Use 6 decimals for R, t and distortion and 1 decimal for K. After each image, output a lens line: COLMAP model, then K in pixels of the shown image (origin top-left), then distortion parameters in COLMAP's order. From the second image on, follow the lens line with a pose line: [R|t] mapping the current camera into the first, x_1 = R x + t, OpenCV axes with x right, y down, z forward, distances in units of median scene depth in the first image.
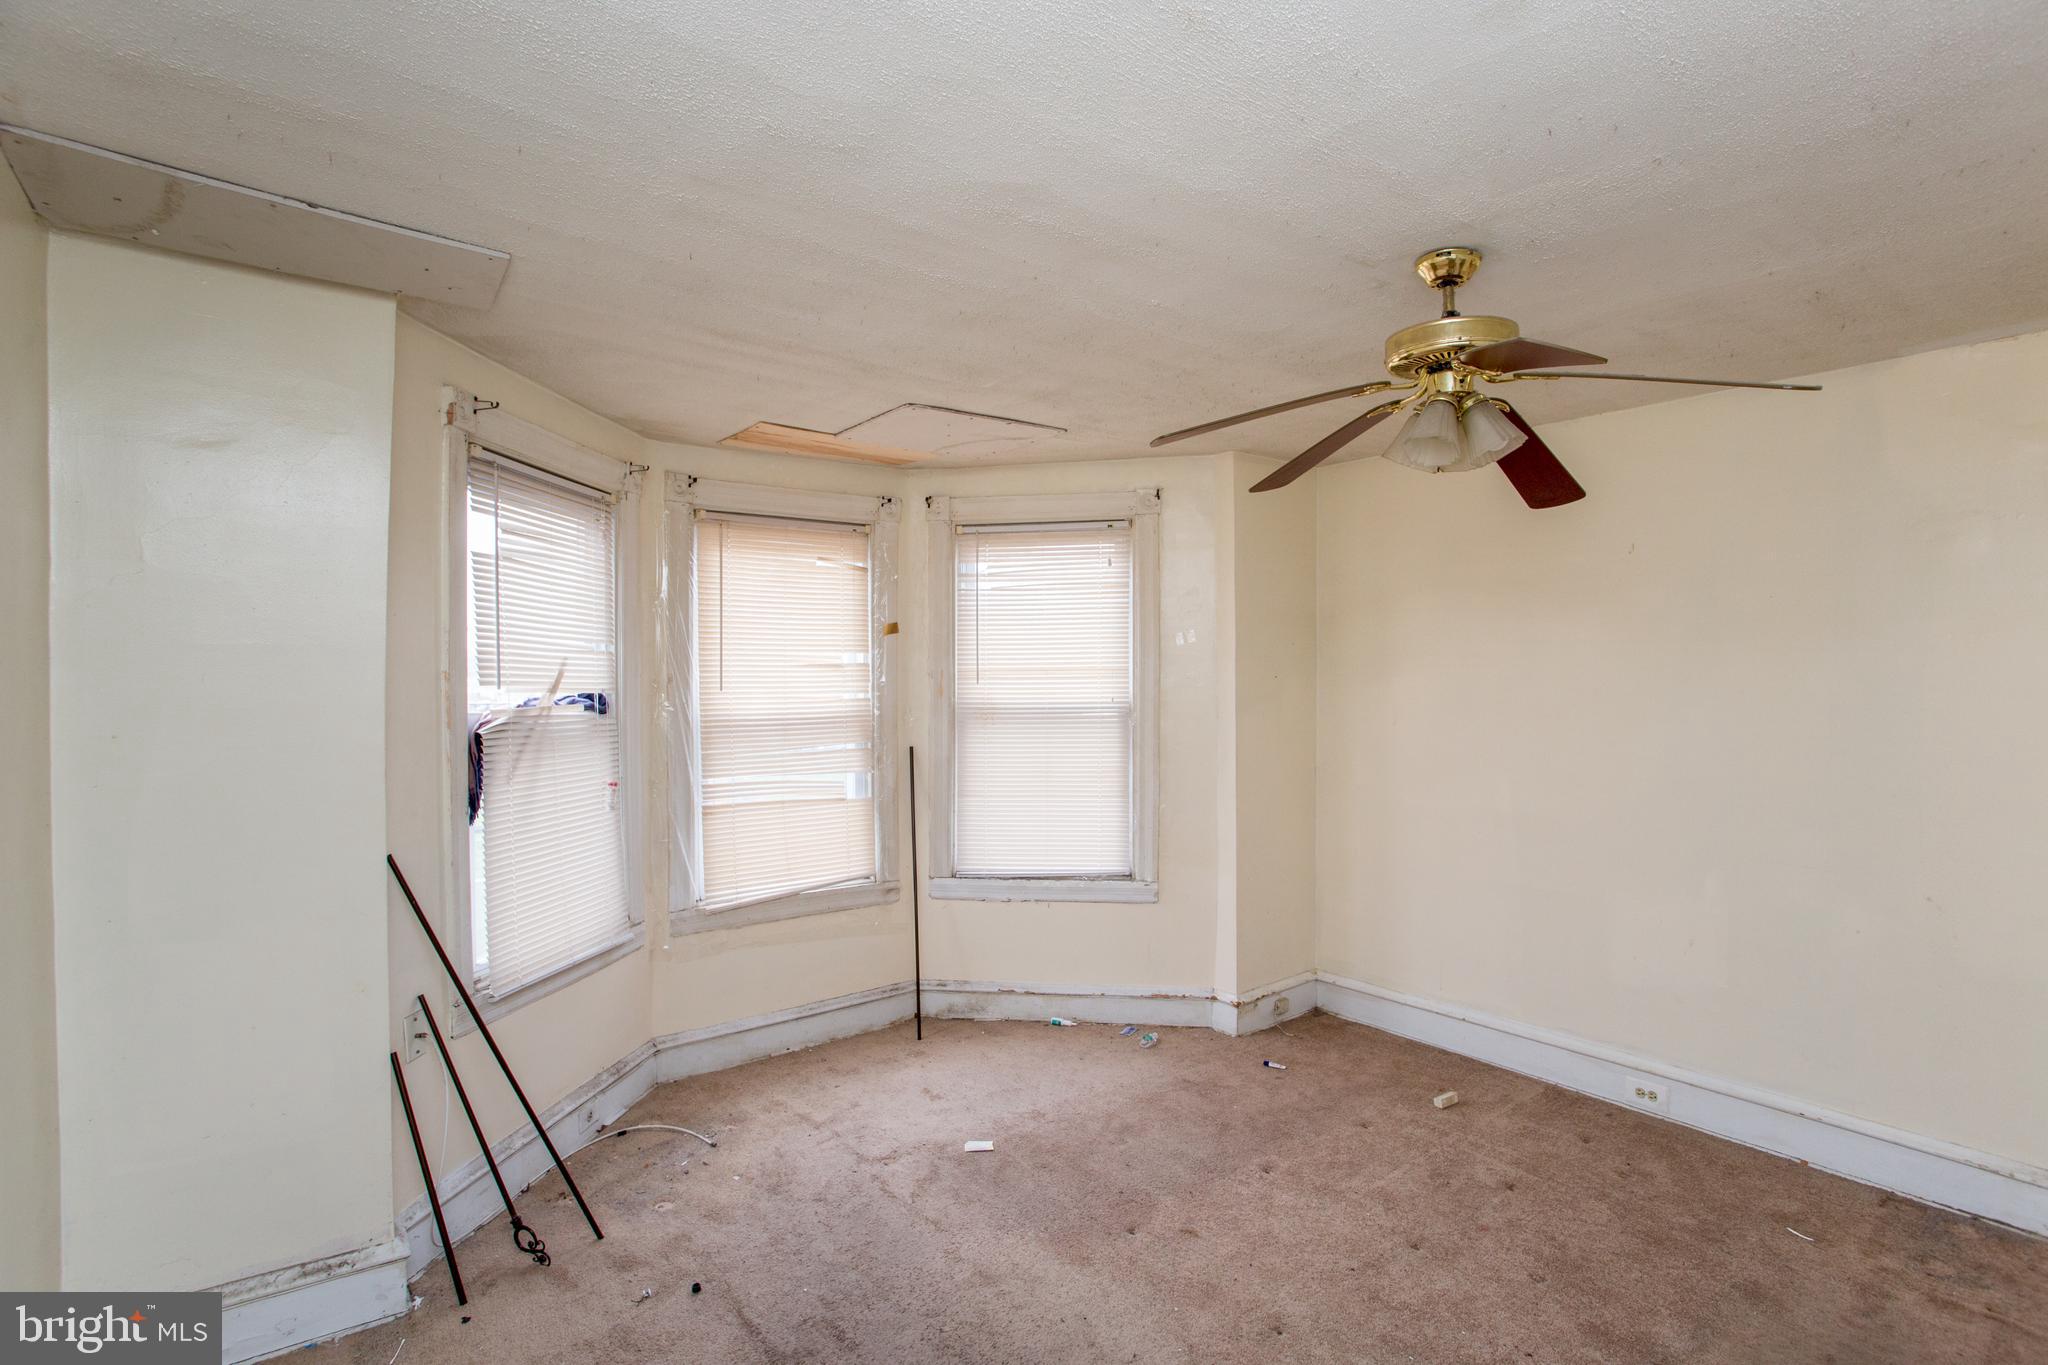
lens RADIAL K [[987.5, 0, 1021.4], [0, 987.5, 674.1], [0, 0, 1]] dist [-0.076611, 0.029489]
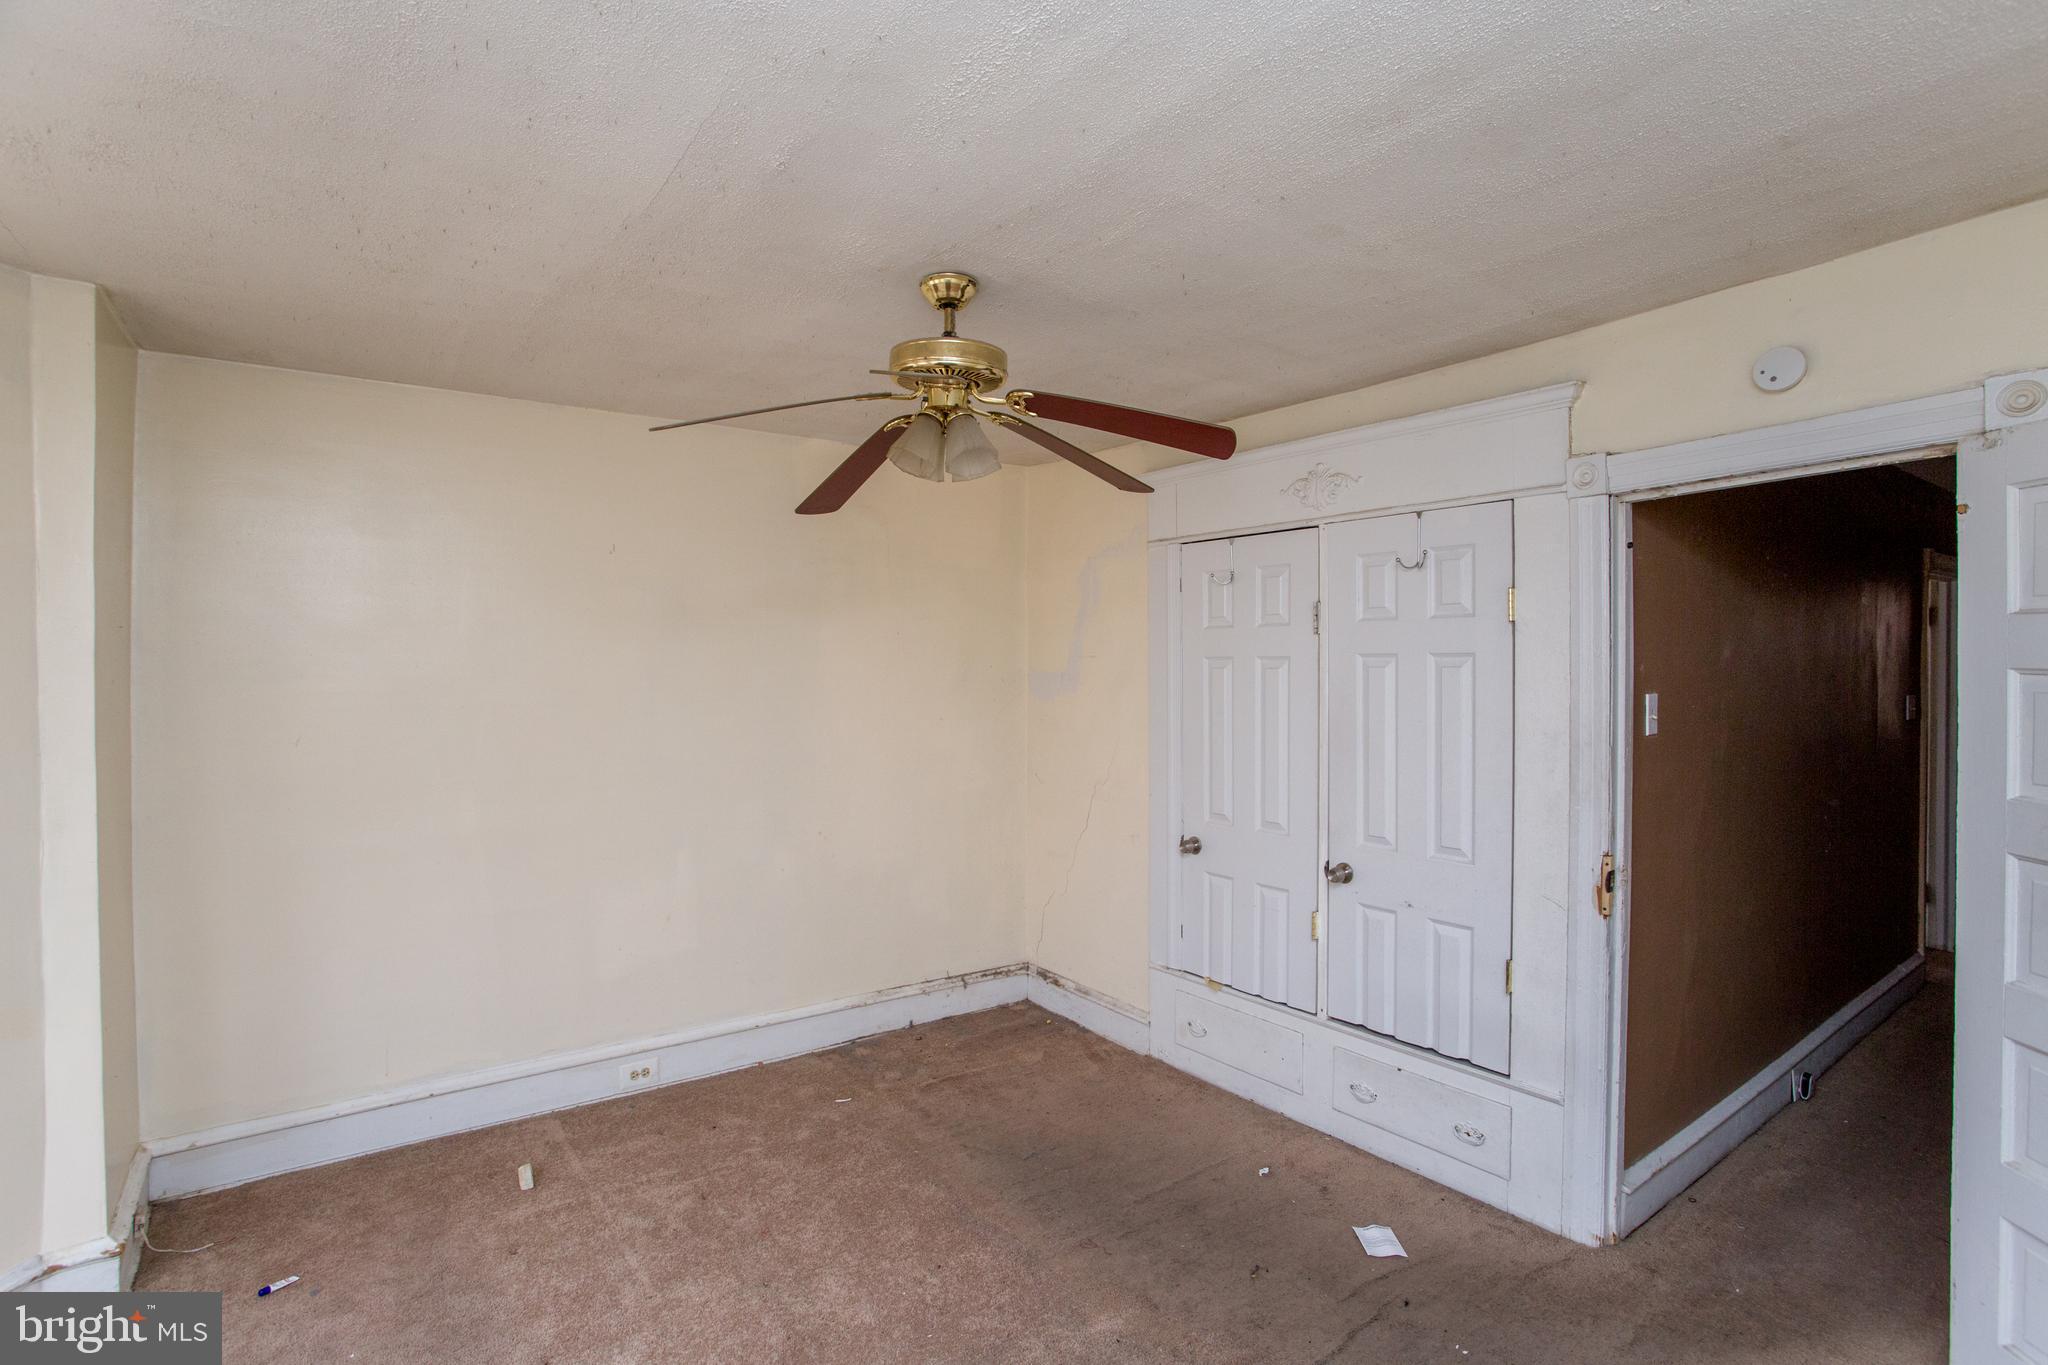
lens RADIAL K [[1003.7, 0, 1027.8], [0, 1003.7, 690.8], [0, 0, 1]] dist [-0.001237, 0.000428]
pose [[0.000373, -0.016410, 0.999865, -0.450217], [-0.009855, 0.999817, 0.016413, 0.001636], [-0.999951, -0.009860, 0.000211, 0.607478]]
